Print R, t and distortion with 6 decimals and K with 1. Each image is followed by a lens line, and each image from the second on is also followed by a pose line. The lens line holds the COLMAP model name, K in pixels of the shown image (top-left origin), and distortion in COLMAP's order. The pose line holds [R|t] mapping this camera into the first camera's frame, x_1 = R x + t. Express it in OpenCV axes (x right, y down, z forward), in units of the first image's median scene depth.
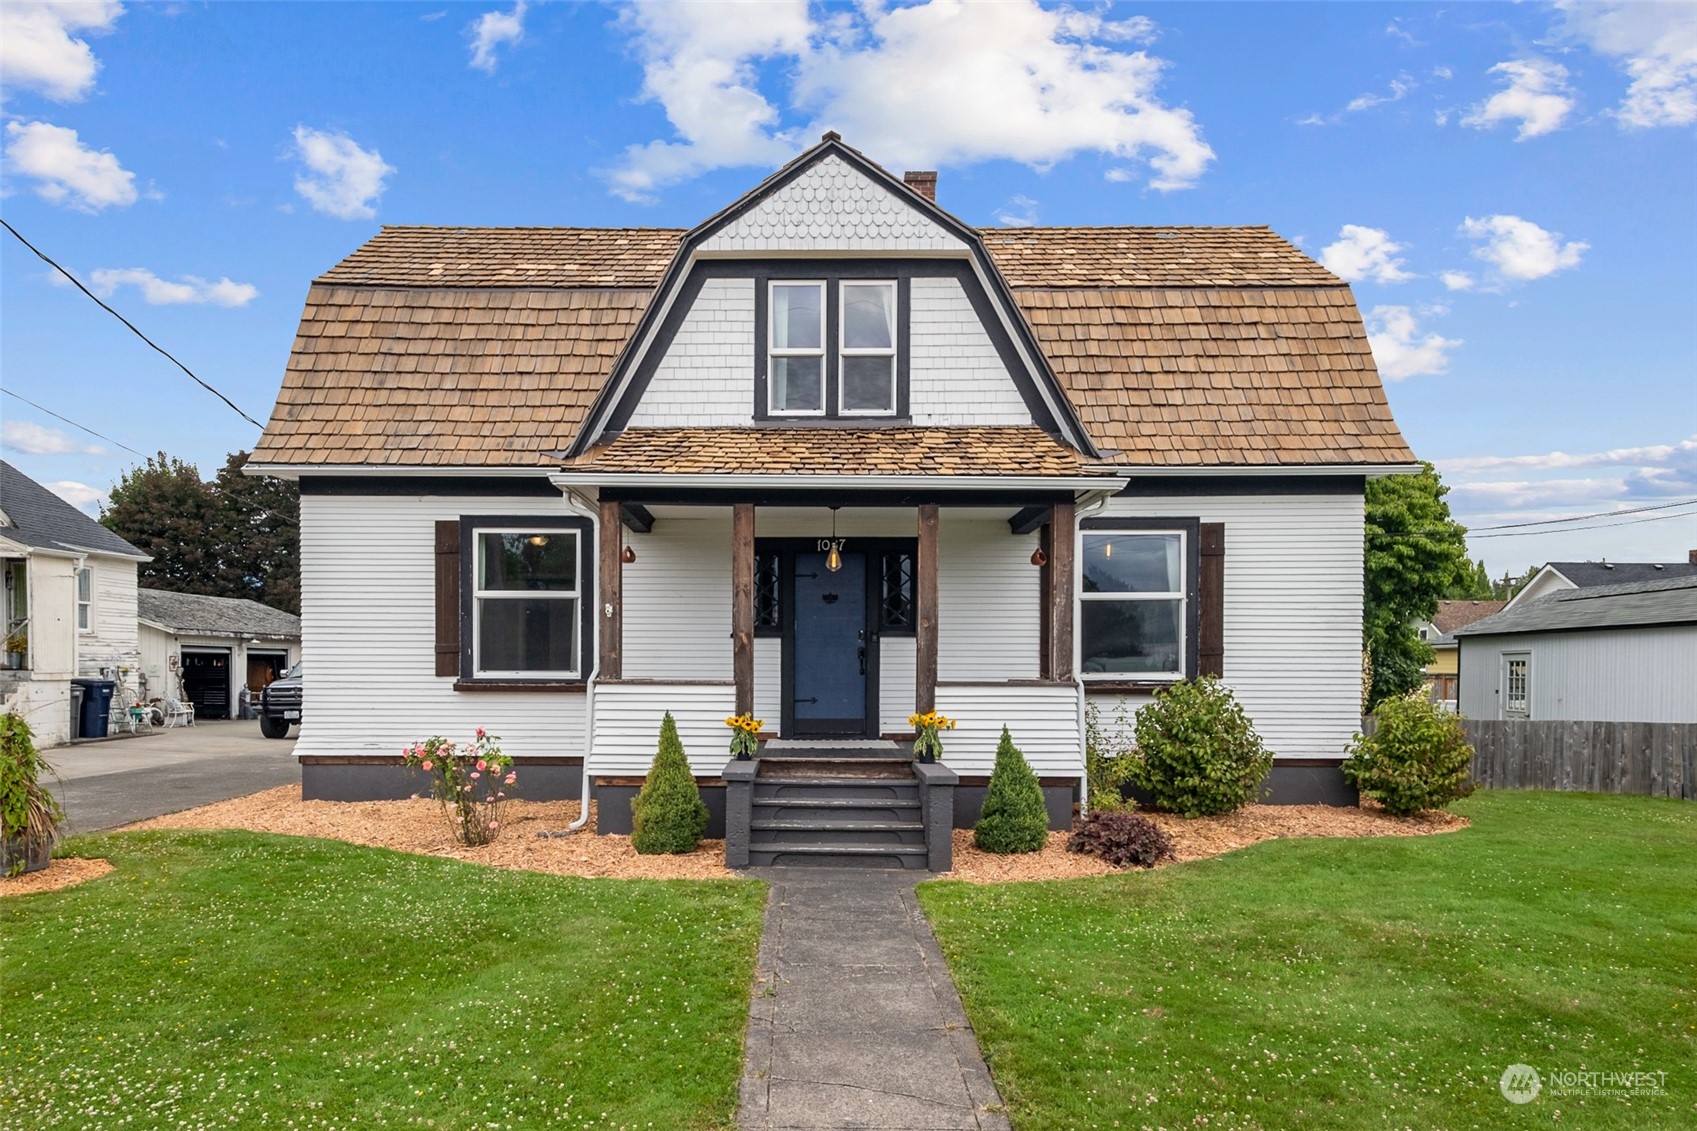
lens RADIAL K [[951.1, 0, 851.6], [0, 951.1, 554.6], [0, 0, 1]] dist [-0.003516, 0.001002]
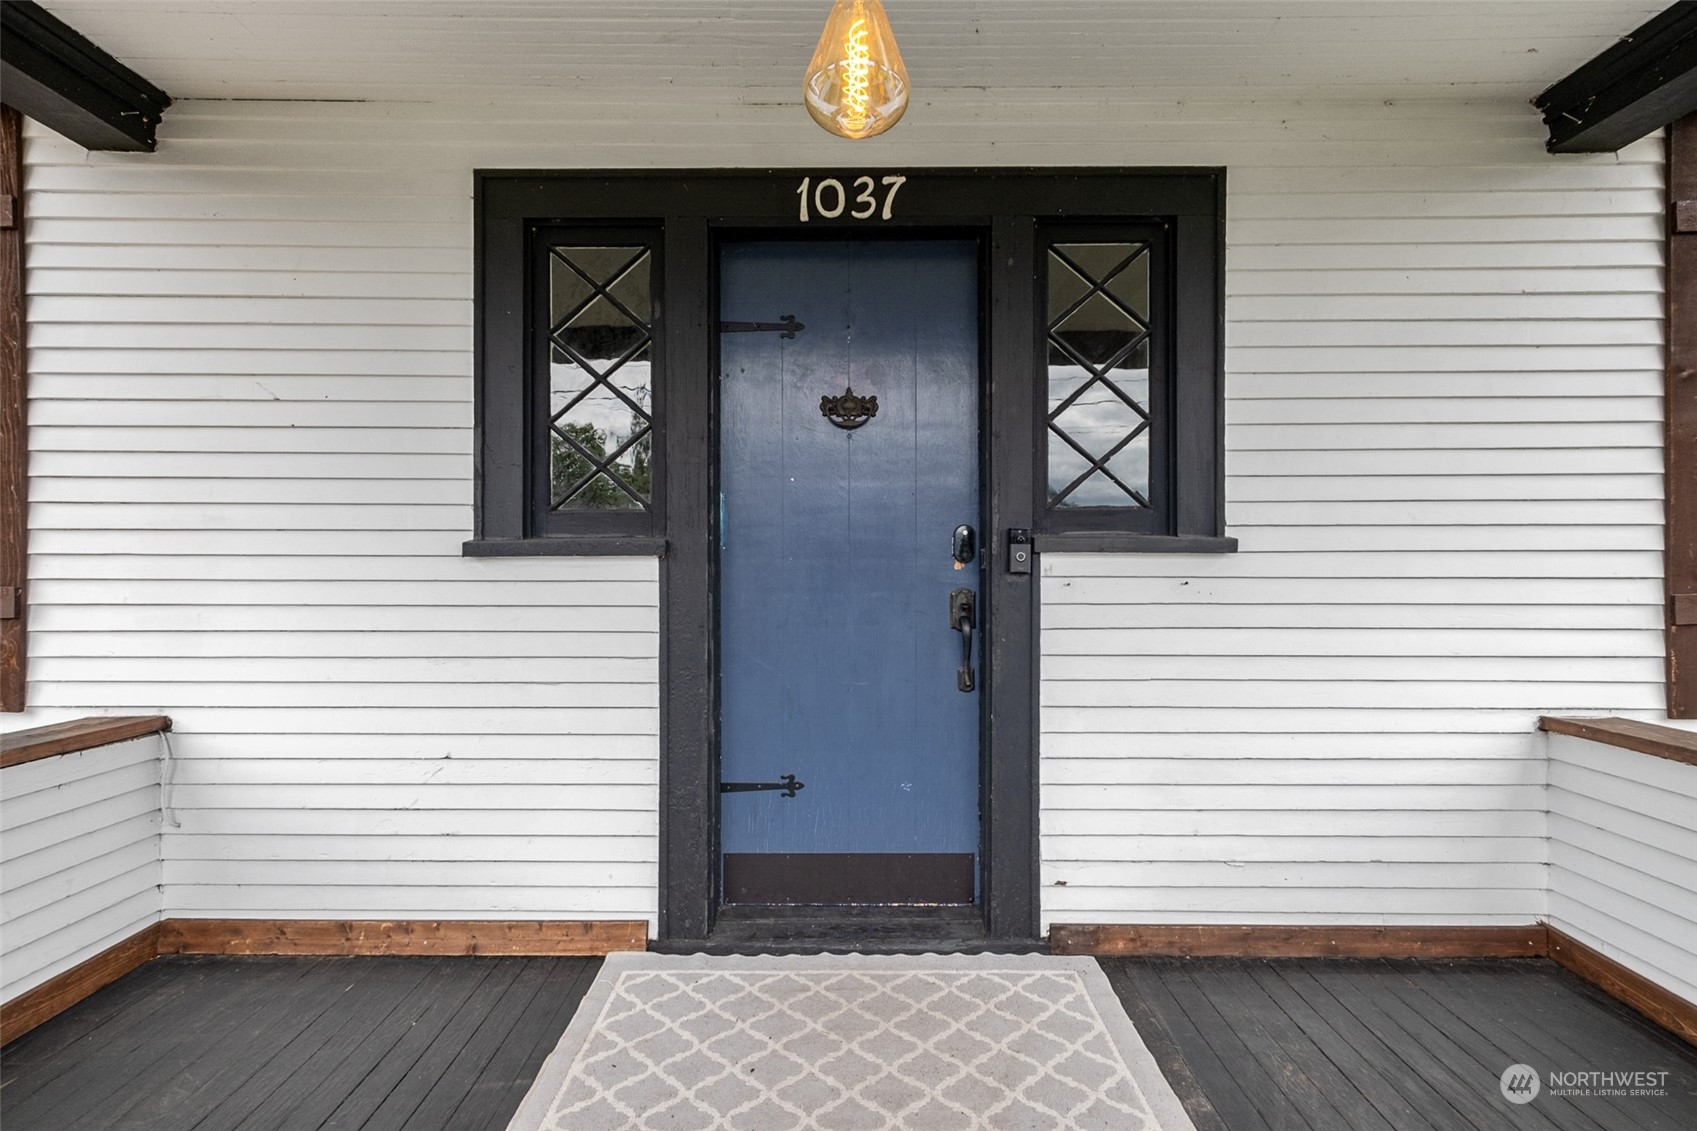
lens RADIAL K [[757.8, 0, 844.7], [0, 757.8, 570.1], [0, 0, 1]] dist [0.004201, 0.000276]
pose [[0.999959, -0.002906, 0.008630, -0.025415], [0.002964, 0.999974, -0.006649, 0.092635], [-0.008611, 0.006675, 0.999941, 0.789684]]
